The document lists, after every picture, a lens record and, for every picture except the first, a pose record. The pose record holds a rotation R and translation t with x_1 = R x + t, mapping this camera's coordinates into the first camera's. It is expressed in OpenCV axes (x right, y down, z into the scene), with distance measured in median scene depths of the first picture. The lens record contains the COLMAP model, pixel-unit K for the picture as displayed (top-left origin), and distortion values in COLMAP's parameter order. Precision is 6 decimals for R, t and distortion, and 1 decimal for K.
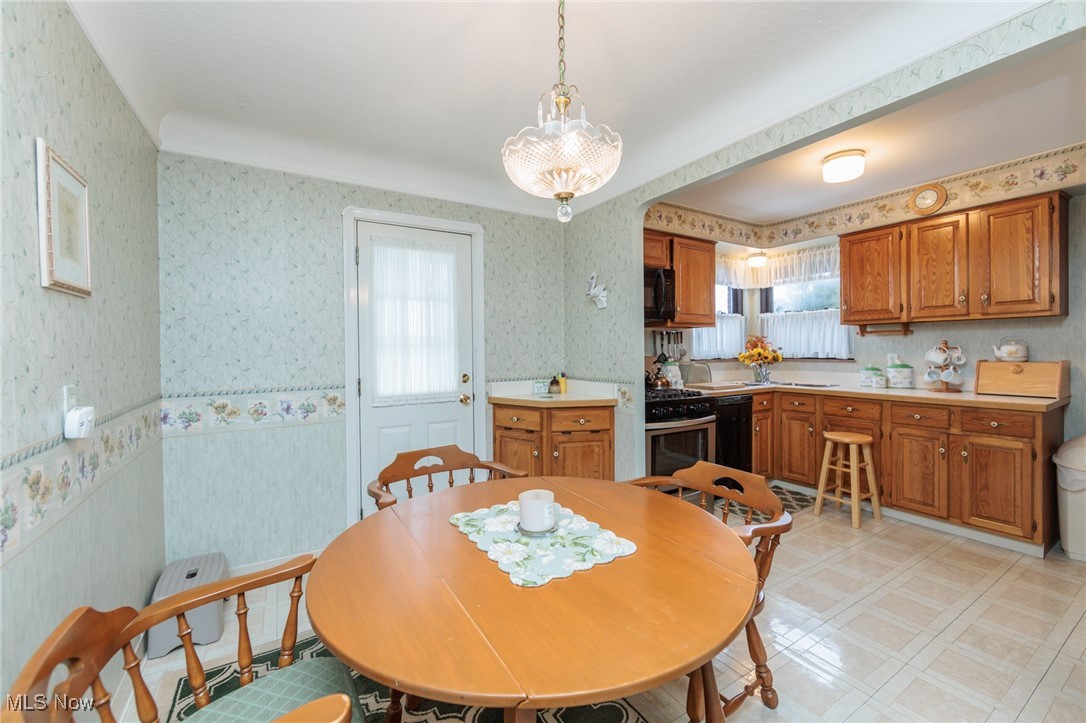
lens RADIAL K [[430.8, 0, 548.2], [0, 430.8, 355.6], [0, 0, 1]] dist [-0.007070, 0.003346]
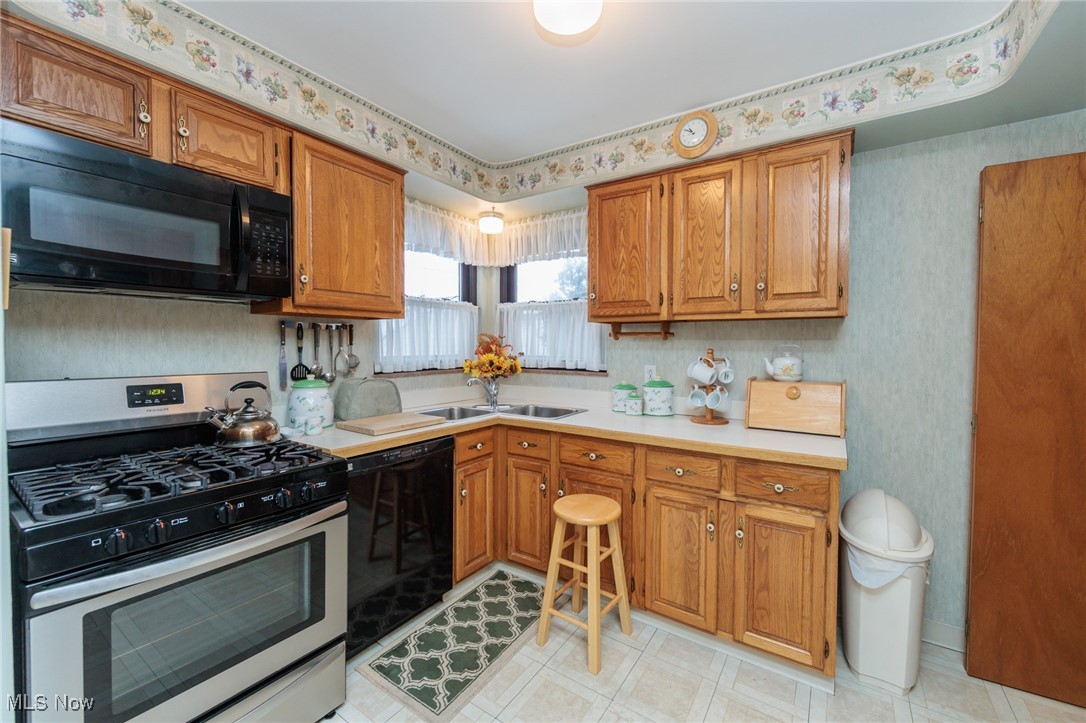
lens RADIAL K [[430.8, 0, 541.9], [0, 430.8, 357.4], [0, 0, 1]] dist [-0.007070, 0.003346]
pose [[0.912979, 0.003107, 0.407995, 0.392669], [-0.008759, 0.999890, 0.011986, -0.027312], [-0.407912, -0.014517, 0.912906, 0.478065]]
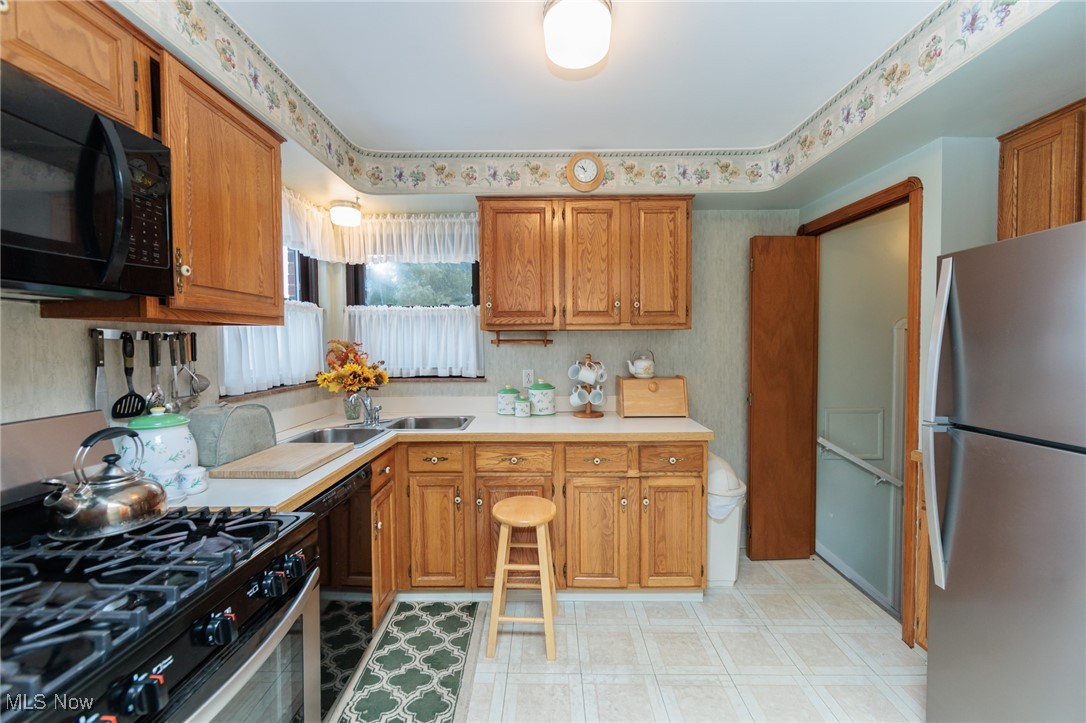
lens RADIAL K [[430.8, 0, 542.8], [0, 430.8, 357.5], [0, 0, 1]] dist [-0.007070, 0.003346]
pose [[0.536214, -0.022131, 0.843792, 0.181546], [0.012943, 0.999754, 0.017997, -0.045014], [-0.843983, 0.001271, 0.536369, 0.636968]]
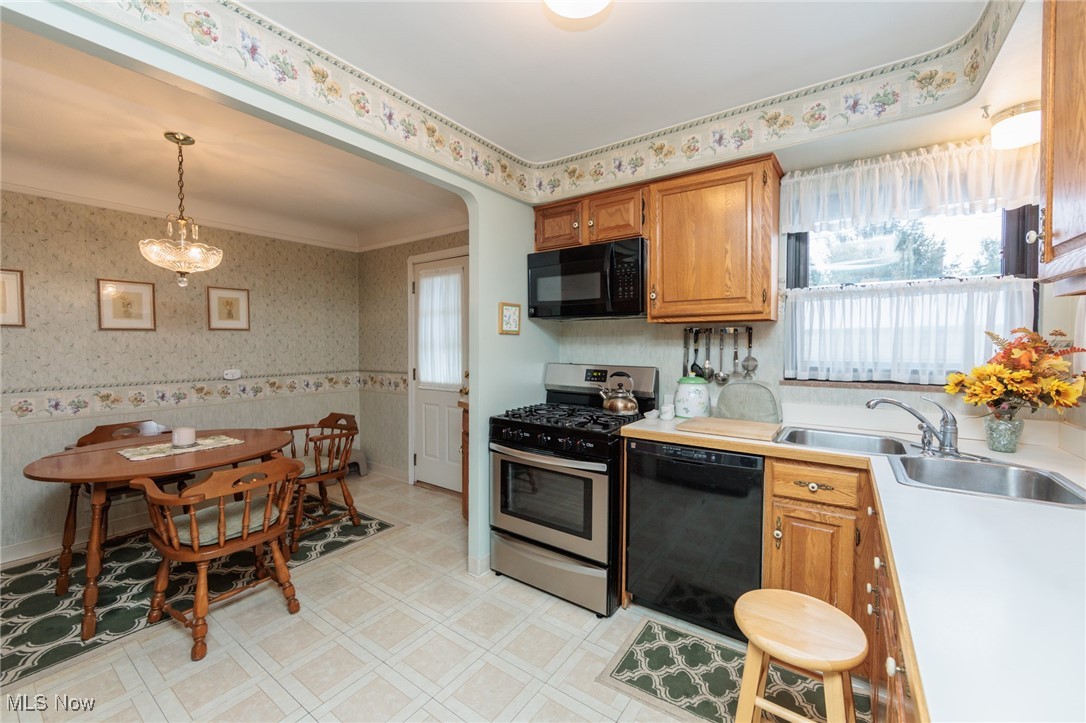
lens RADIAL K [[430.8, 0, 547.8], [0, 430.8, 358.2], [0, 0, 1]] dist [-0.007070, 0.003346]
pose [[0.400293, 0.040893, -0.915474, 0.930721], [-0.019173, 0.999159, 0.036248, -0.038717], [0.916187, 0.003043, 0.400740, 0.666772]]
